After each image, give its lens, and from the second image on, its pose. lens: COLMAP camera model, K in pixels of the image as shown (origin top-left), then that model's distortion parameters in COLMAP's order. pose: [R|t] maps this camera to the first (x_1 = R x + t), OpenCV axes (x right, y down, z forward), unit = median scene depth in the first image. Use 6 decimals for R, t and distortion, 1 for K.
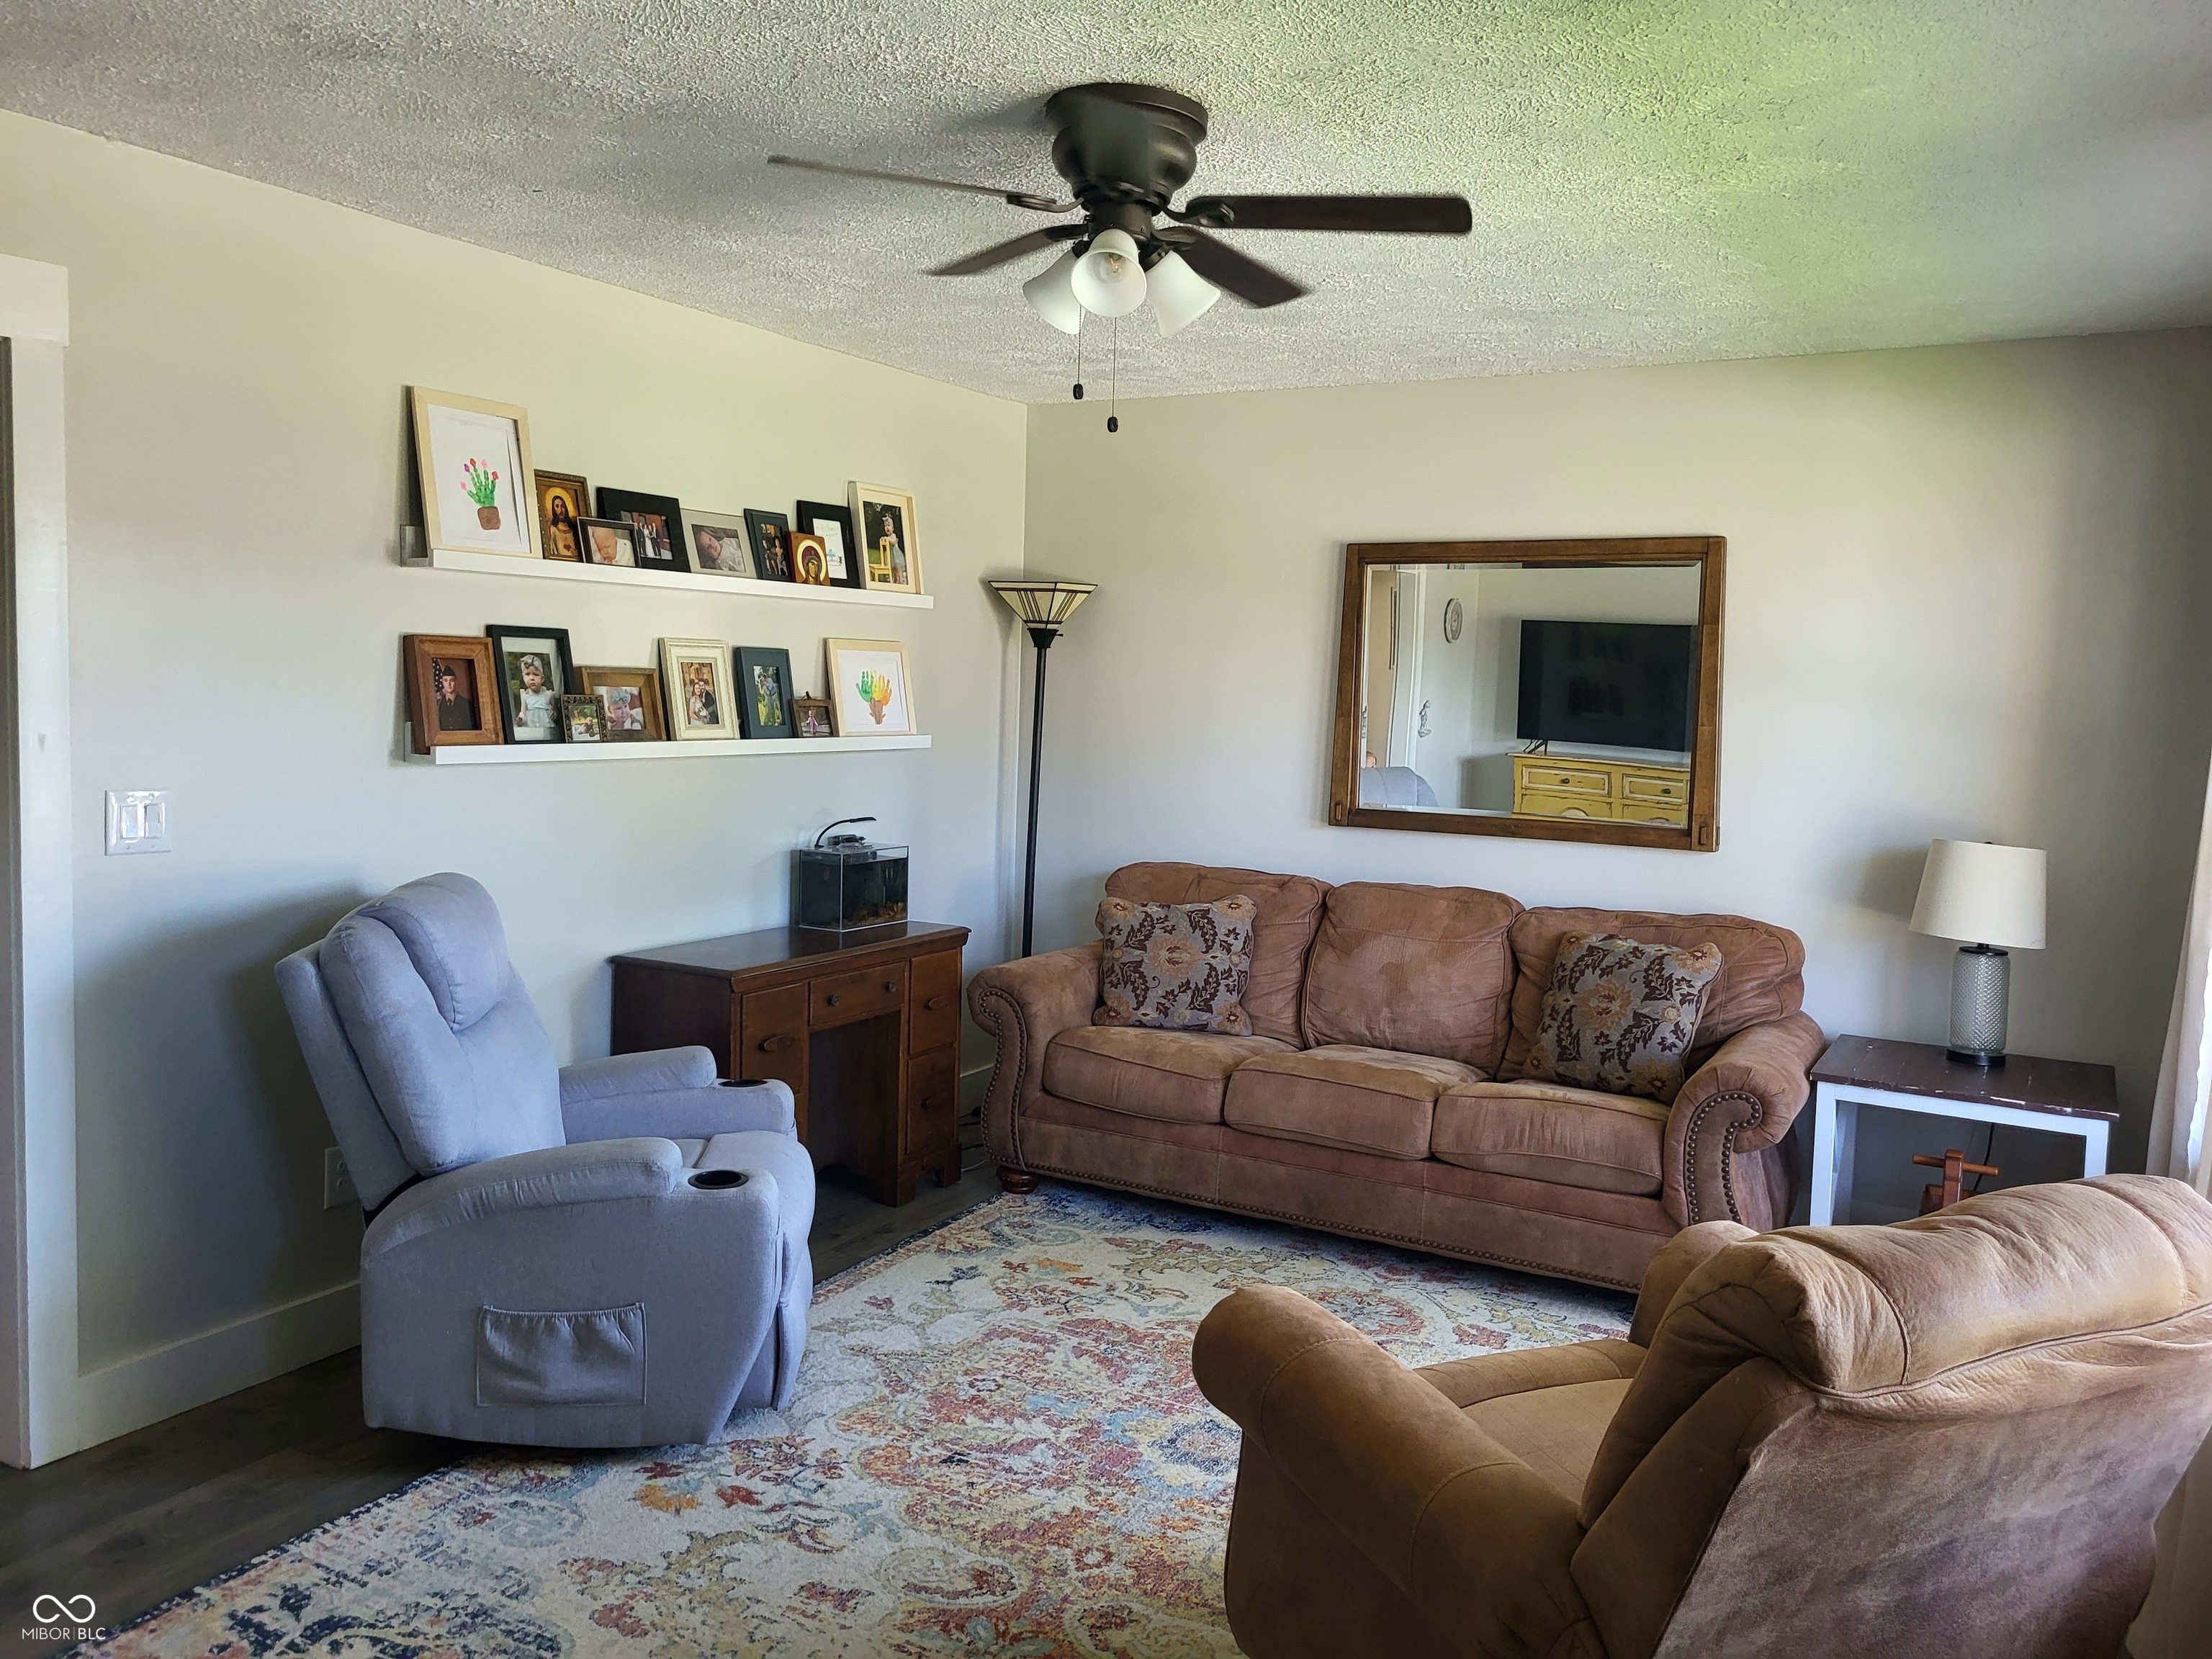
lens RADIAL K [[1684.2, 0, 1108.9], [0, 1684.2, 801.5], [0, 0, 1]] dist [0.046933, -0.028848]
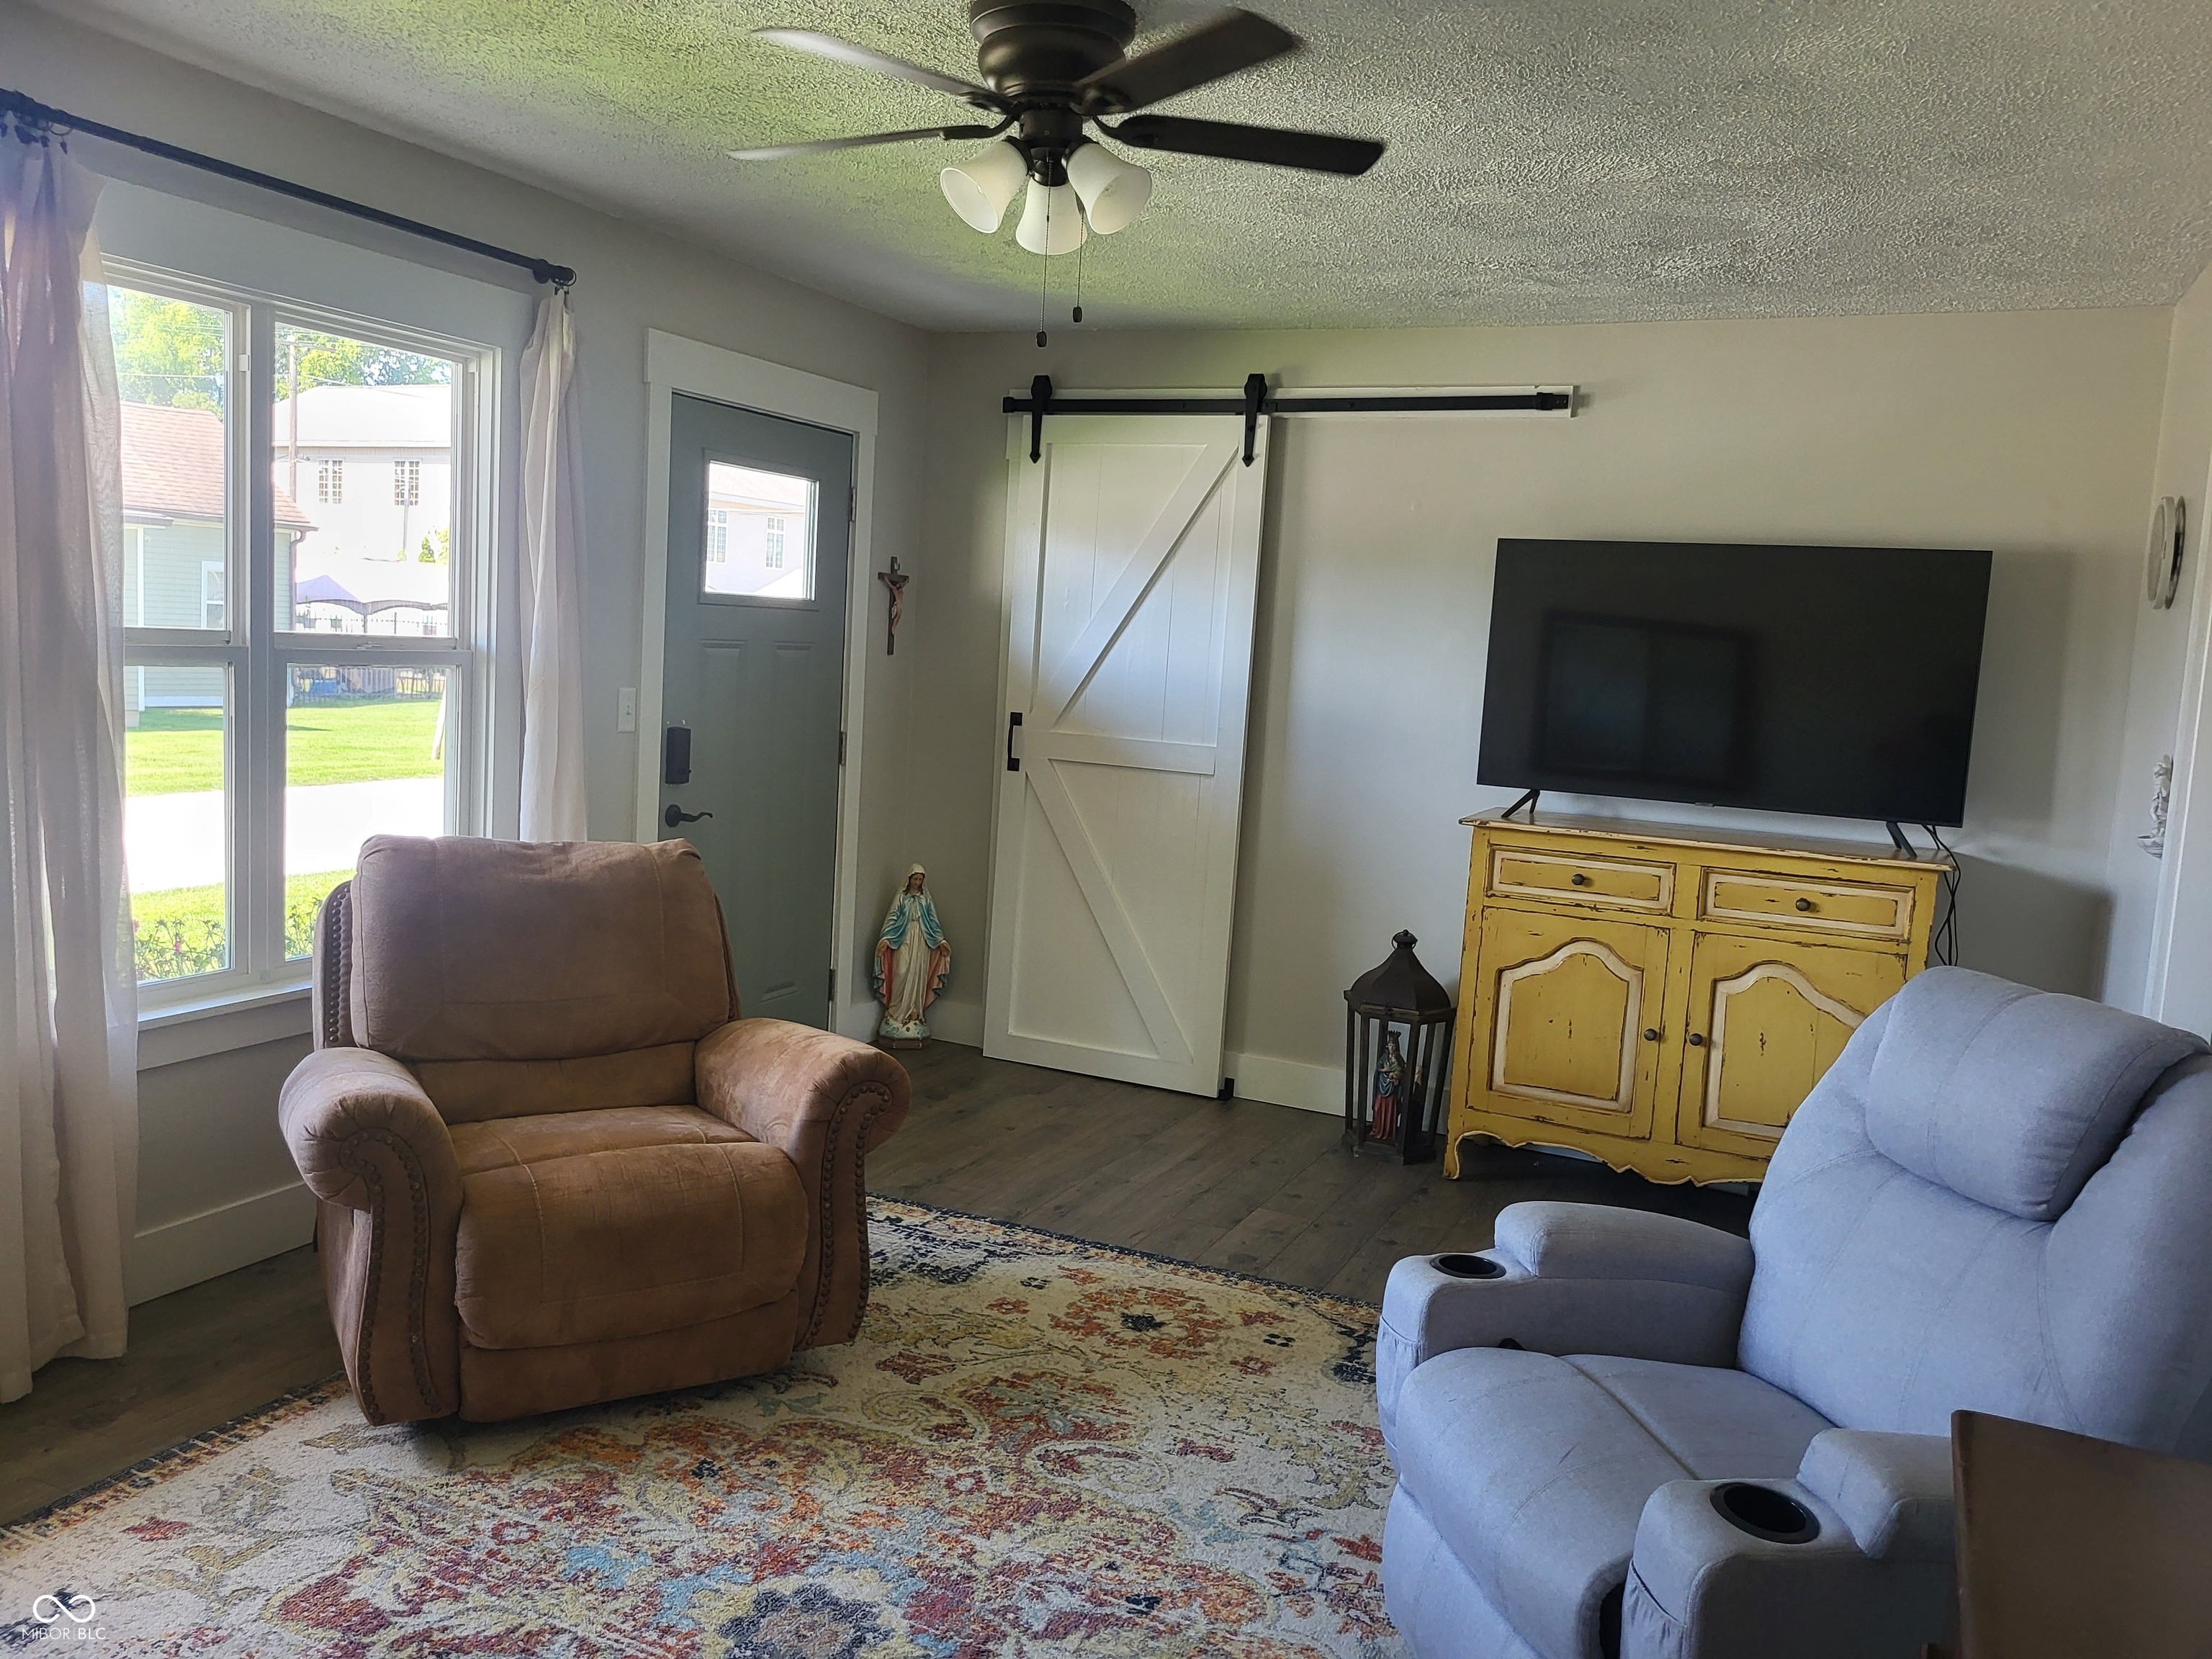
lens RADIAL K [[1684.2, 0, 1108.9], [0, 1684.2, 801.5], [0, 0, 1]] dist [0.046933, -0.028848]
pose [[-0.992089, -0.078602, -0.097888, 0.032373], [-0.094607, 0.980648, 0.171405, -0.112654], [0.082521, 0.179310, -0.980326, 1.727017]]
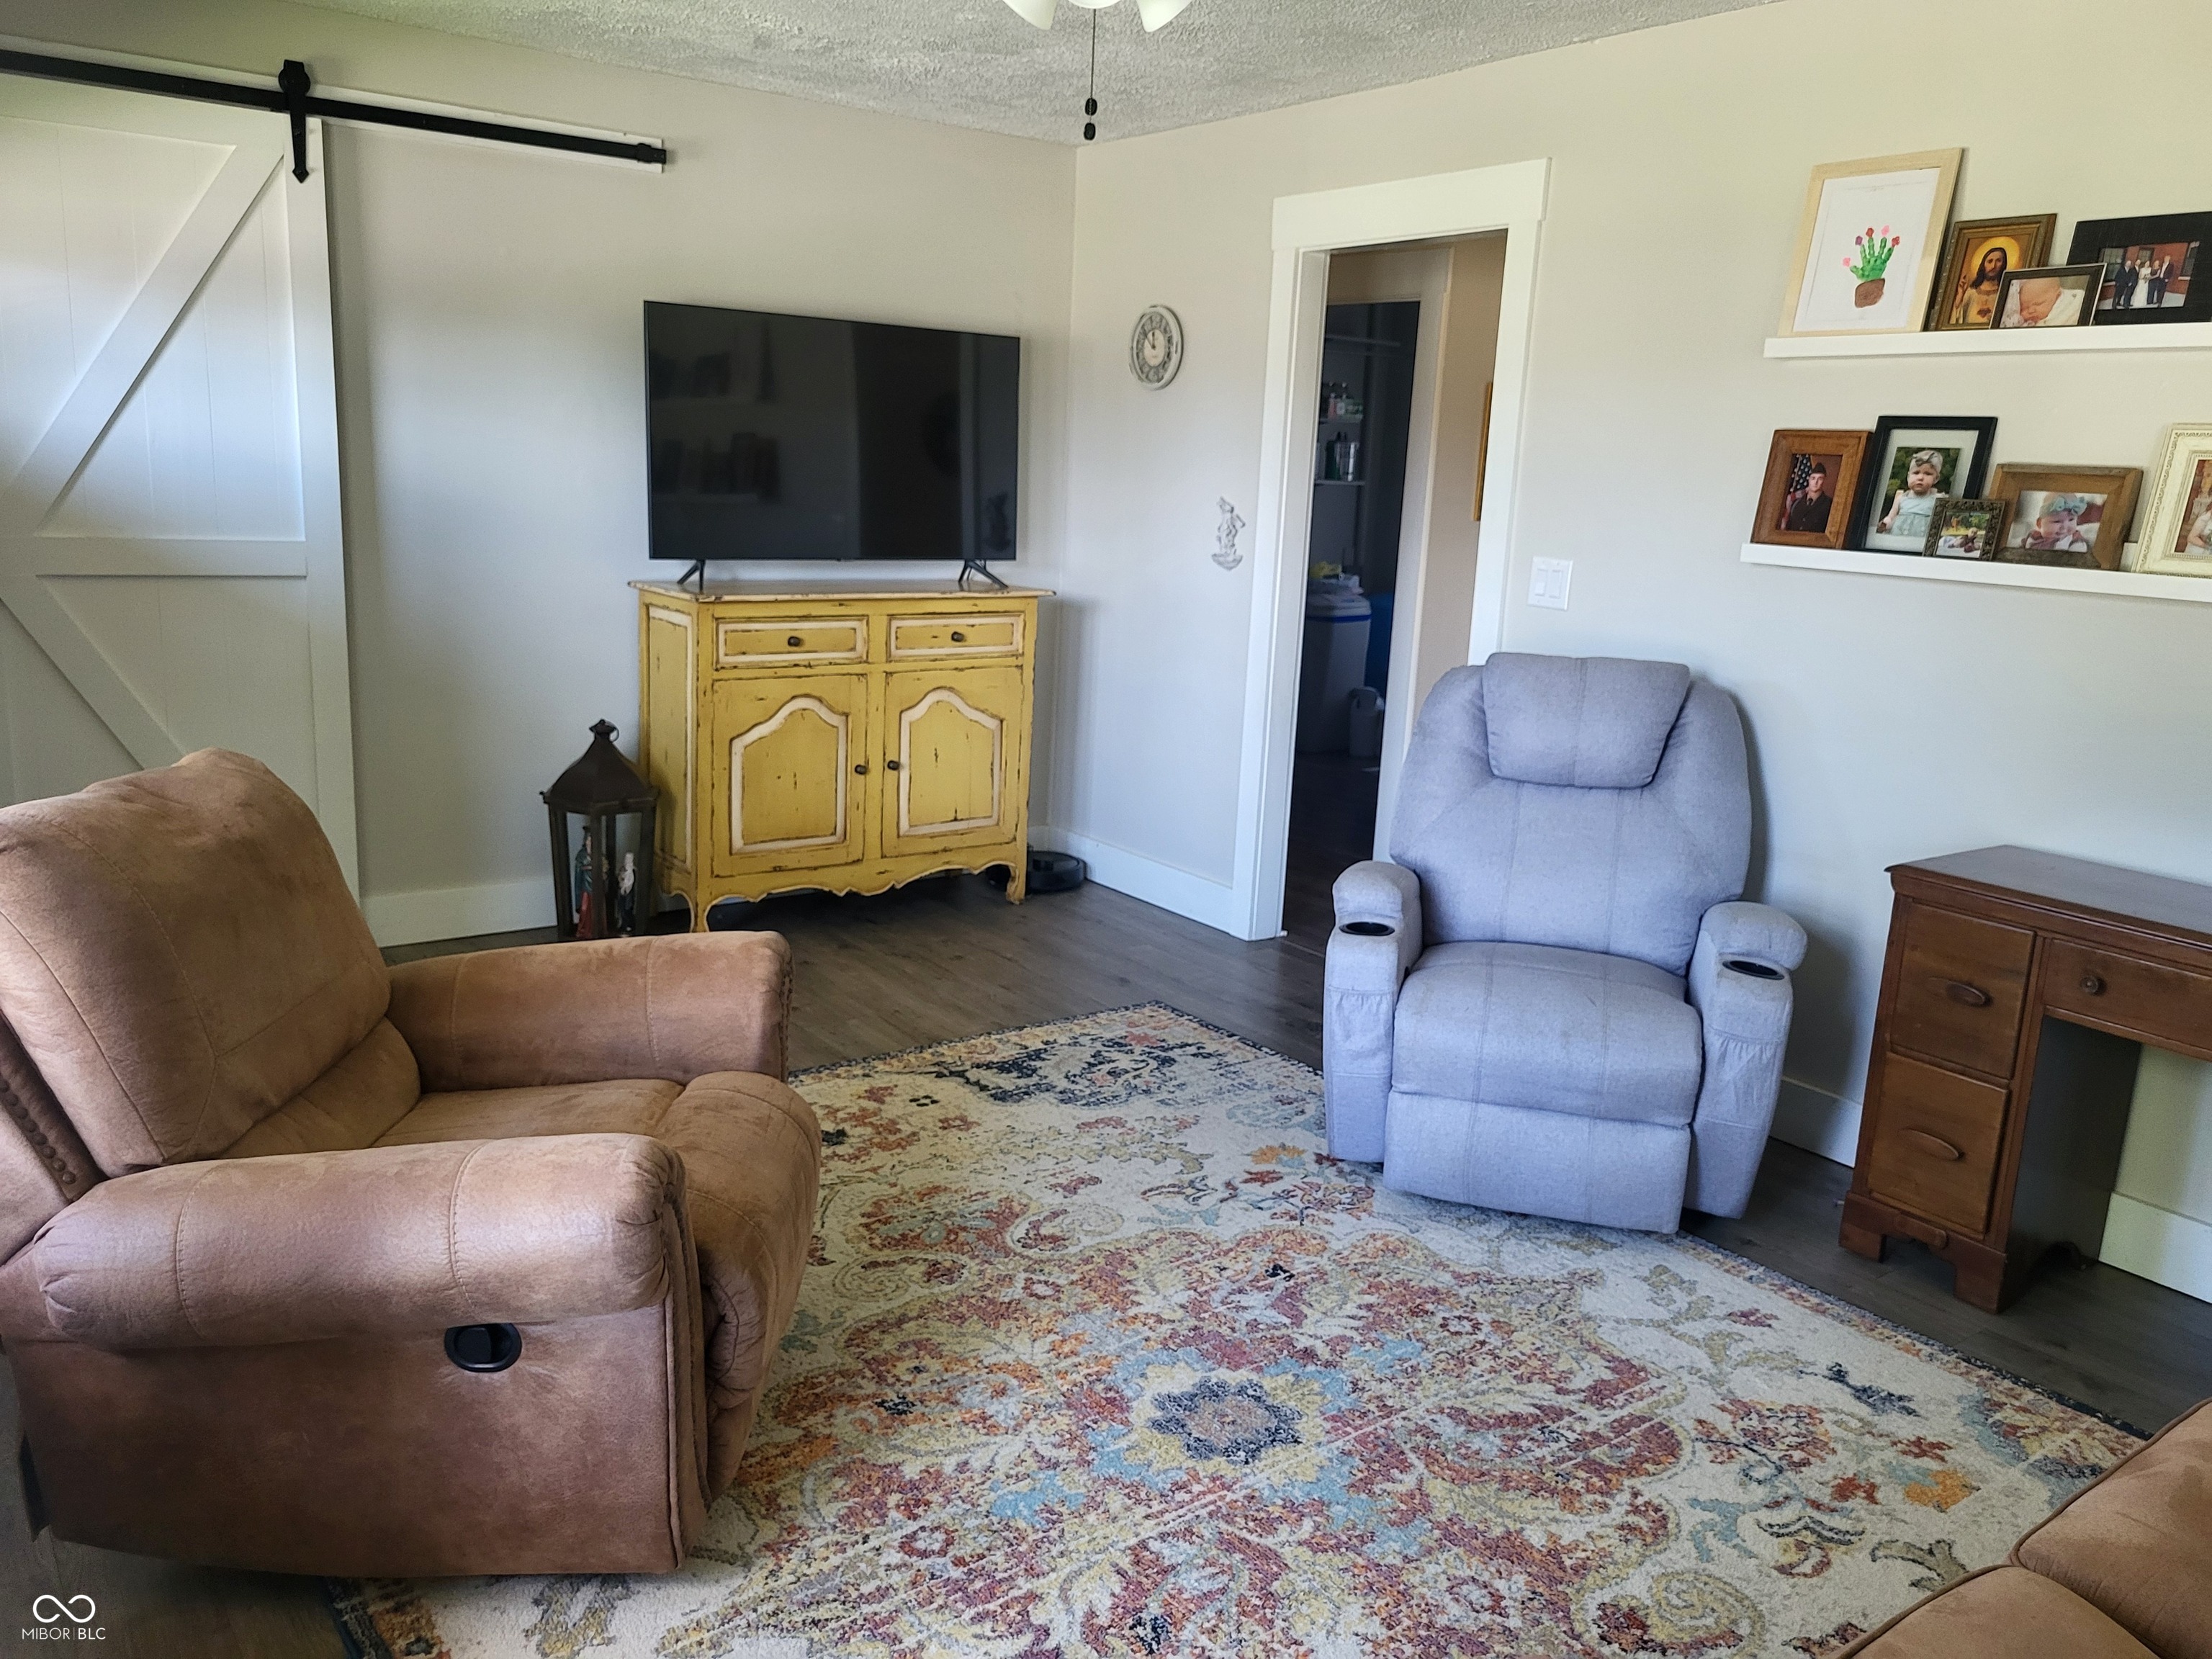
lens RADIAL K [[1684.2, 0, 1108.9], [0, 1684.2, 801.5], [0, 0, 1]] dist [0.046933, -0.028848]
pose [[-0.399812, 0.136927, -0.906312, 0.773790], [-0.127112, 0.970942, 0.202766, -0.045700], [0.907741, 0.196271, -0.370789, 1.226265]]
